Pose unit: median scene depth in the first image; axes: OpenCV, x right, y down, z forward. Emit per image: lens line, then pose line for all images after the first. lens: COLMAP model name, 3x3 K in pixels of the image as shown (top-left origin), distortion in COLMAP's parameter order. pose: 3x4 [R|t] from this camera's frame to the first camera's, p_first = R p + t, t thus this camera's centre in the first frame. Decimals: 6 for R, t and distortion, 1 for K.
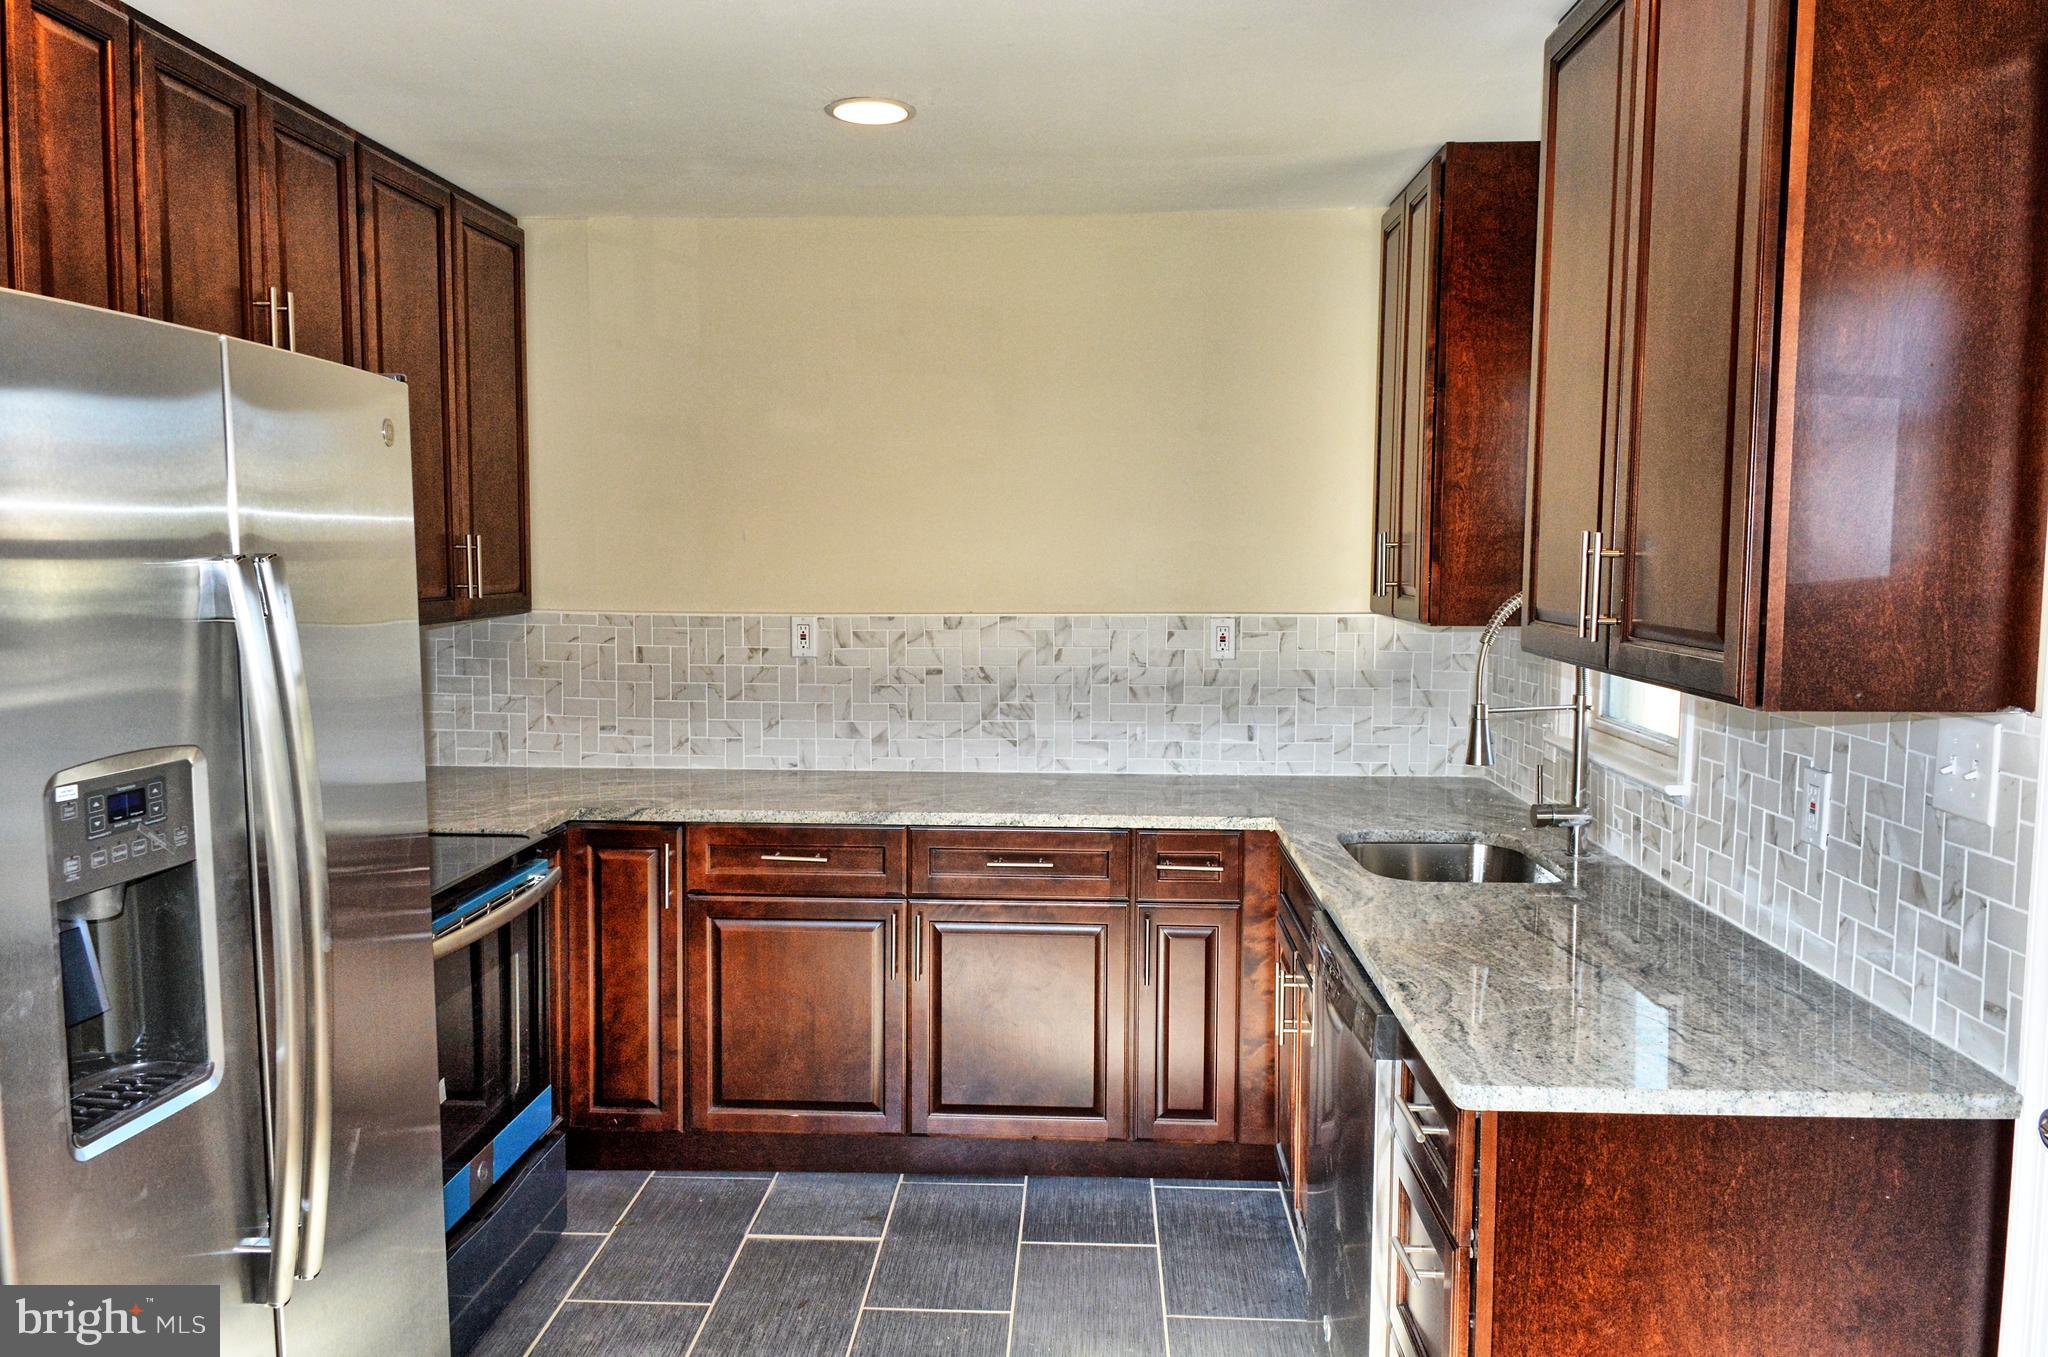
lens RADIAL K [[1506.5, 0, 1005.4], [0, 1506.5, 682.1], [0, 0, 1]] dist [0.055420, -0.098501]
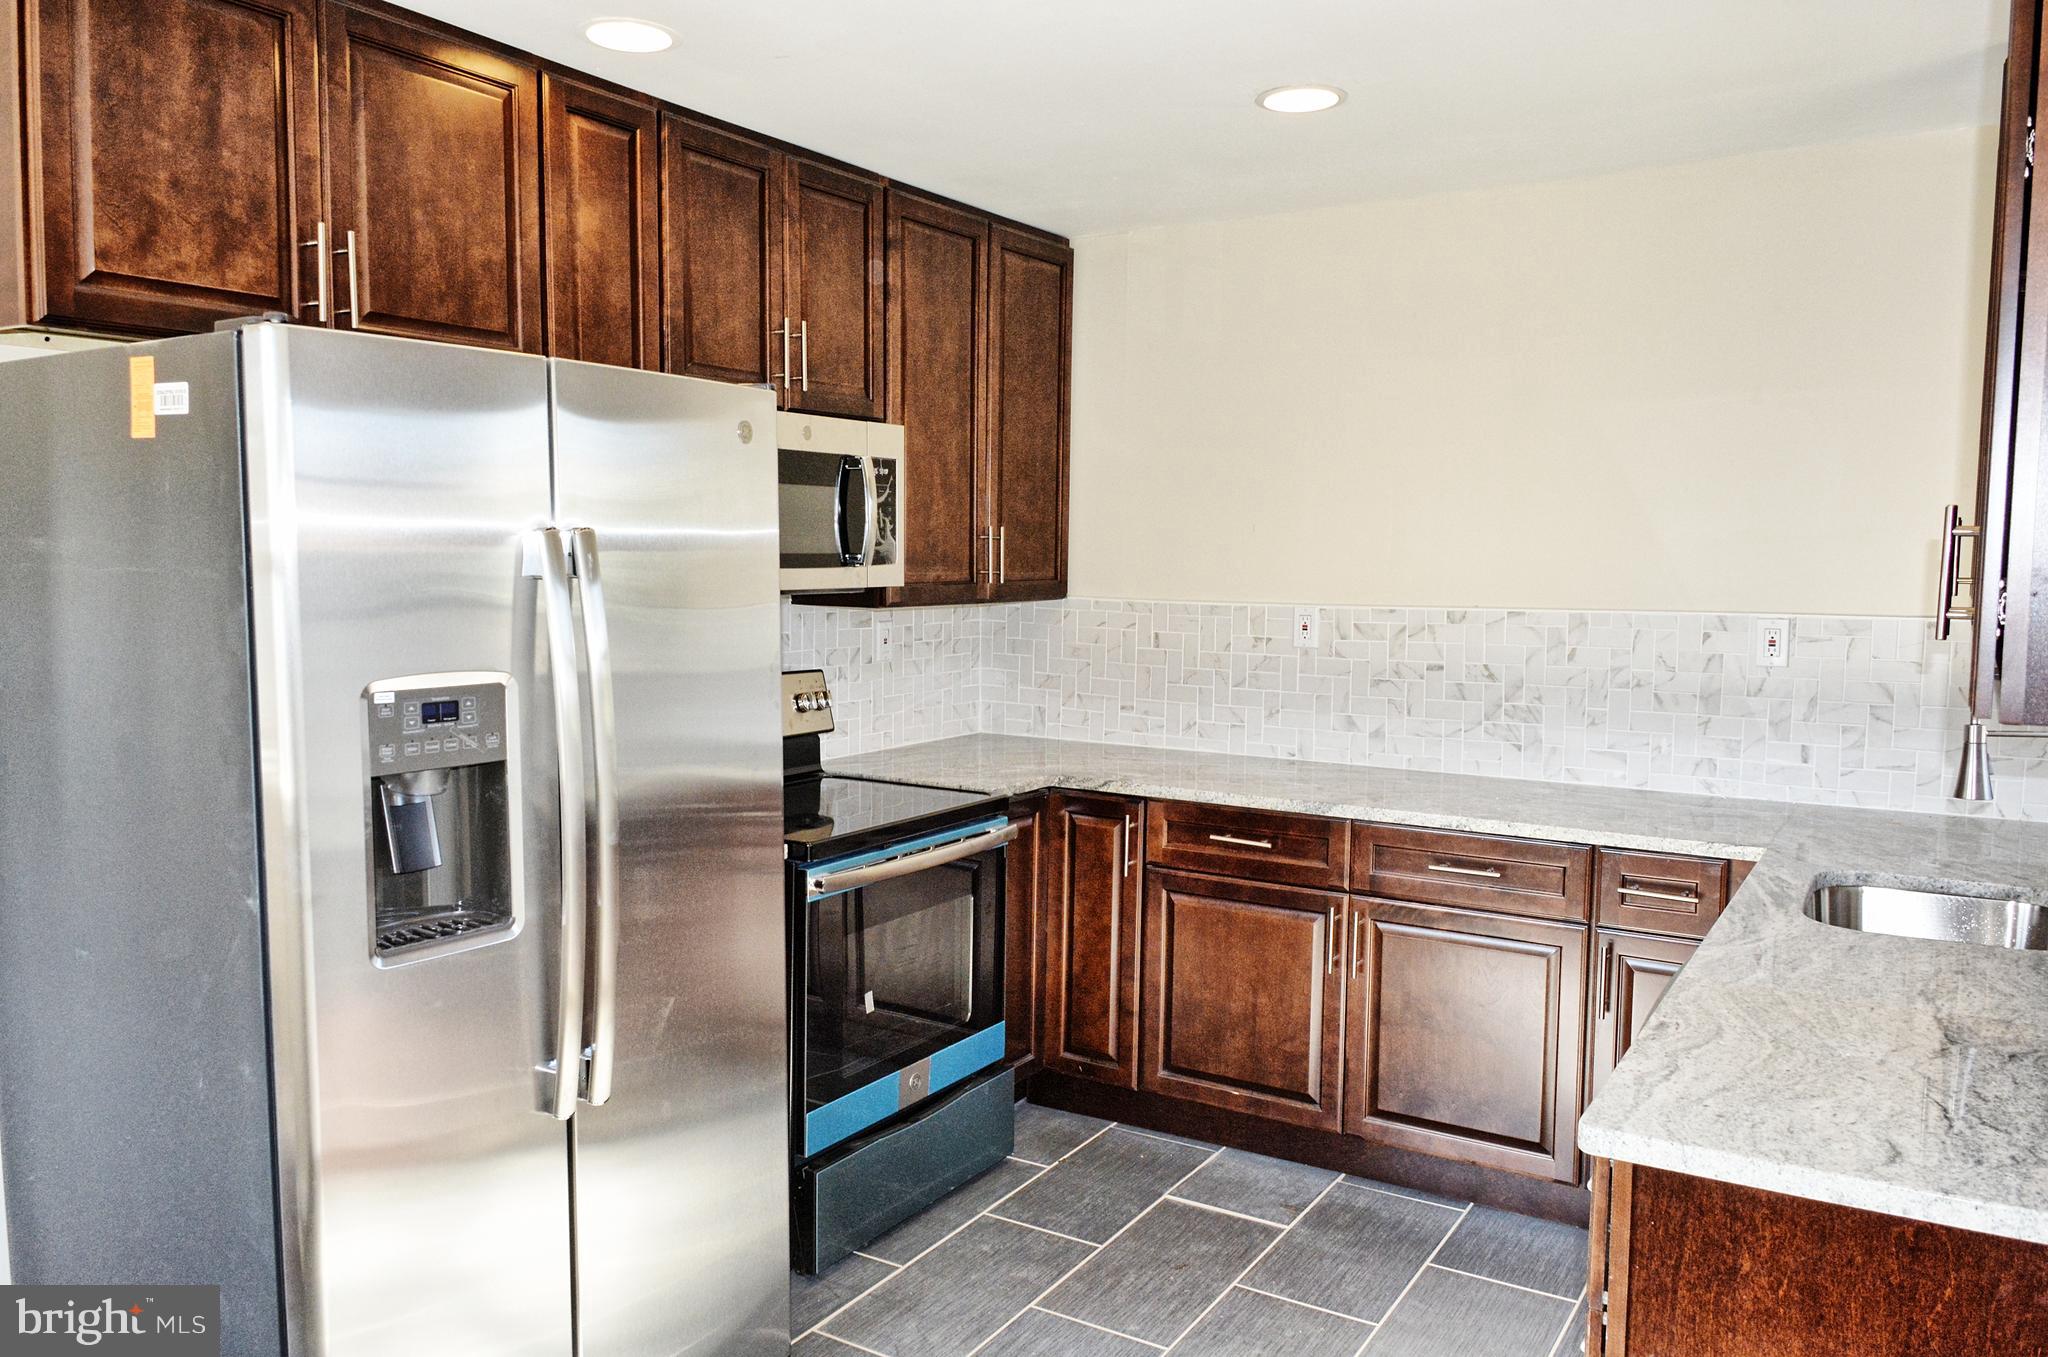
lens RADIAL K [[1506.5, 0, 1005.4], [0, 1506.5, 682.1], [0, 0, 1]] dist [0.055420, -0.098501]
pose [[0.874284, 0.045942, -0.483236, 0.207248], [-0.047514, 0.998830, 0.008996, 0.007781], [0.483084, 0.015095, 0.875444, 0.028001]]
